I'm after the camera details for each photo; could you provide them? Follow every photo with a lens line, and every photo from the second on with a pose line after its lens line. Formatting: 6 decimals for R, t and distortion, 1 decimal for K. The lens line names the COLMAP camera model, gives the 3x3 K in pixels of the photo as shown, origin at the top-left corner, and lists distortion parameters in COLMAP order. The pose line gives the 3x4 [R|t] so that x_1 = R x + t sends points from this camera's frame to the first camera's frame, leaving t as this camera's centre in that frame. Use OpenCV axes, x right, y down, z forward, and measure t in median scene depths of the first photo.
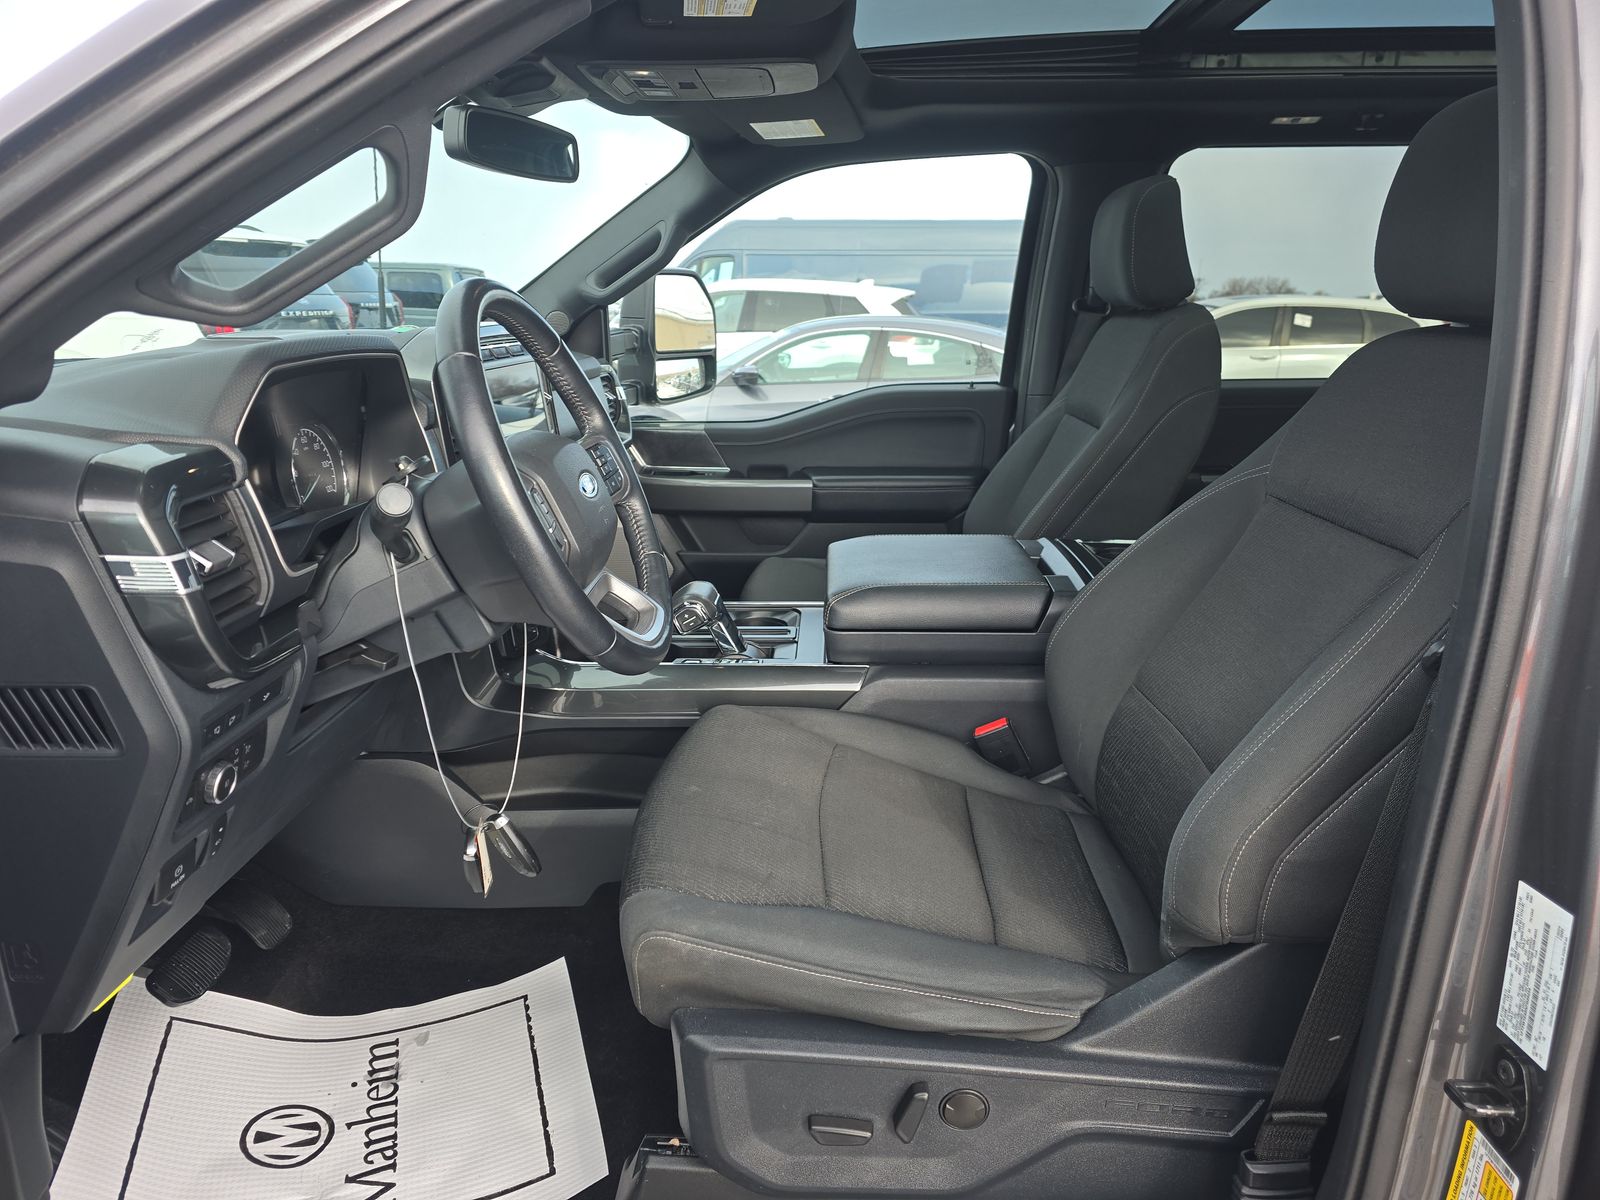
lens RADIAL K [[1113.3, 0, 800.0], [0, 1113.3, 600.0], [0, 0, 1]] dist [0.105911, -0.133938]
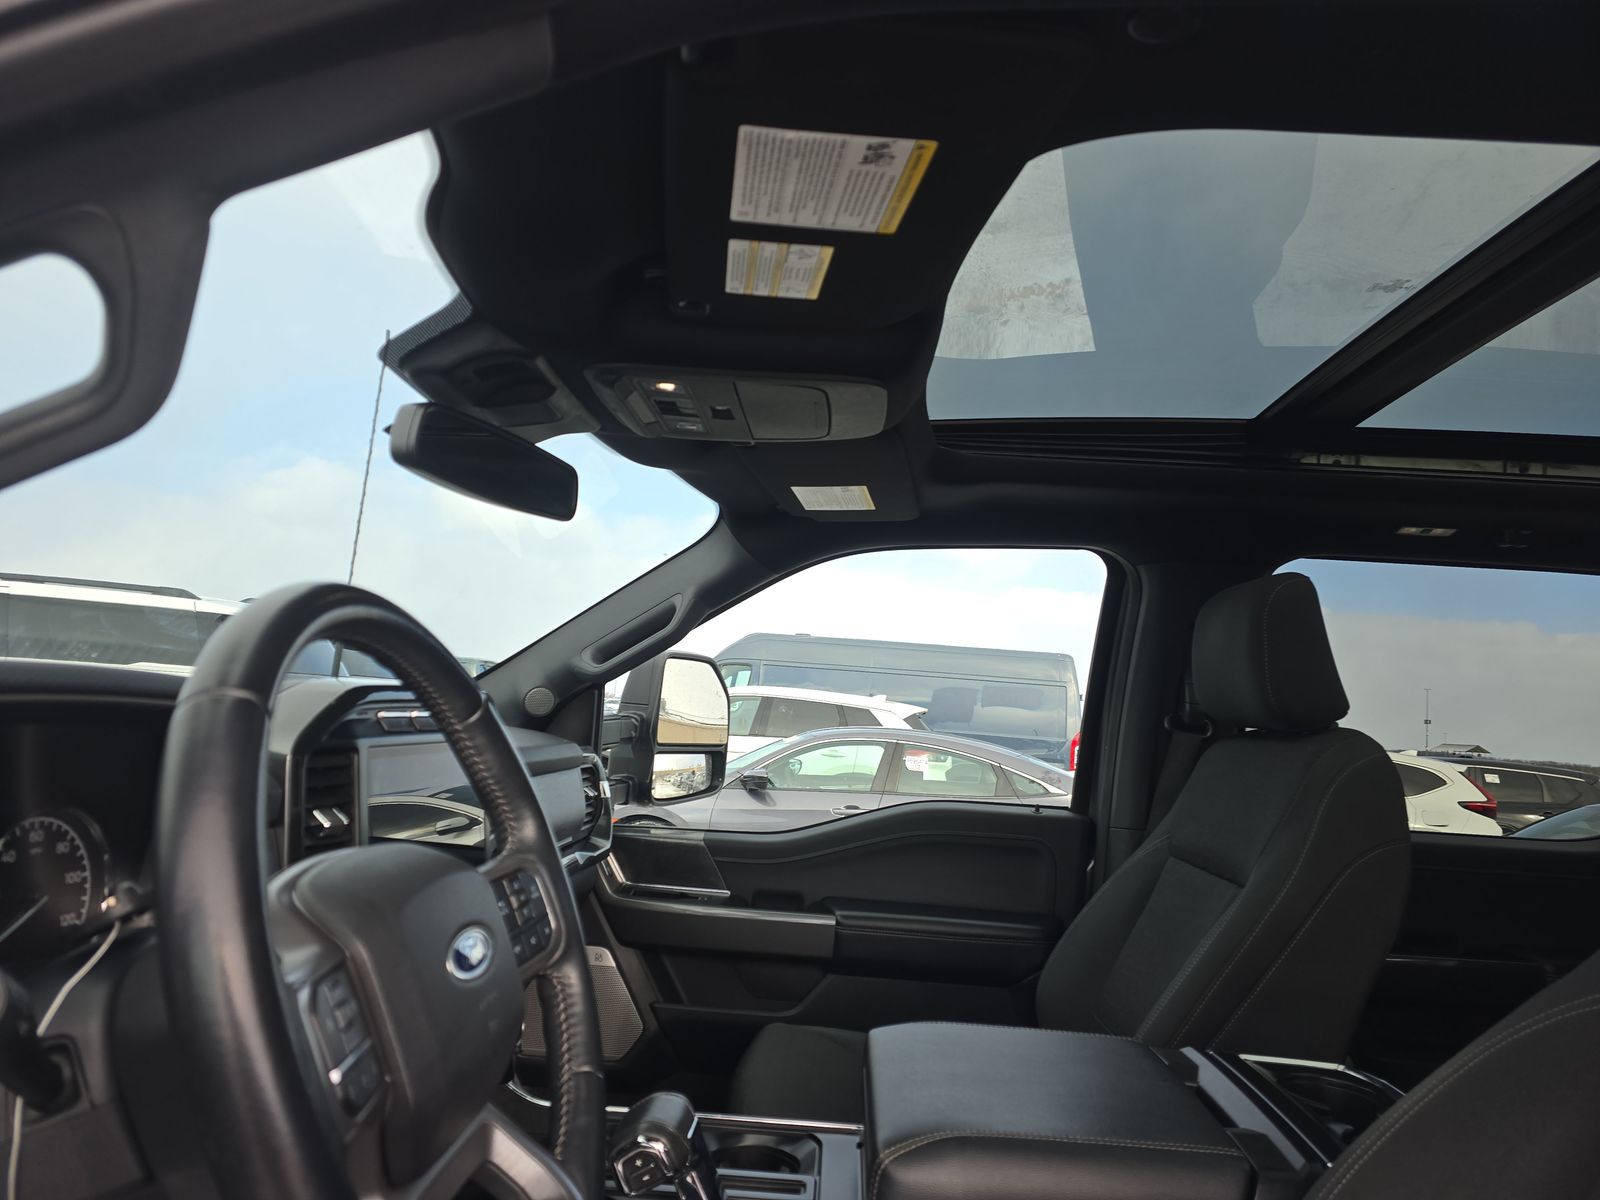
lens RADIAL K [[1113.3, 0, 800.0], [0, 1113.3, 600.0], [0, 0, 1]] dist [0.105911, -0.133938]
pose [[0.997830, 0.063765, -0.016432, -0.014381], [-0.065460, 0.933553, -0.352411, -0.035496], [-0.007132, 0.352722, 0.935701, 0.189040]]
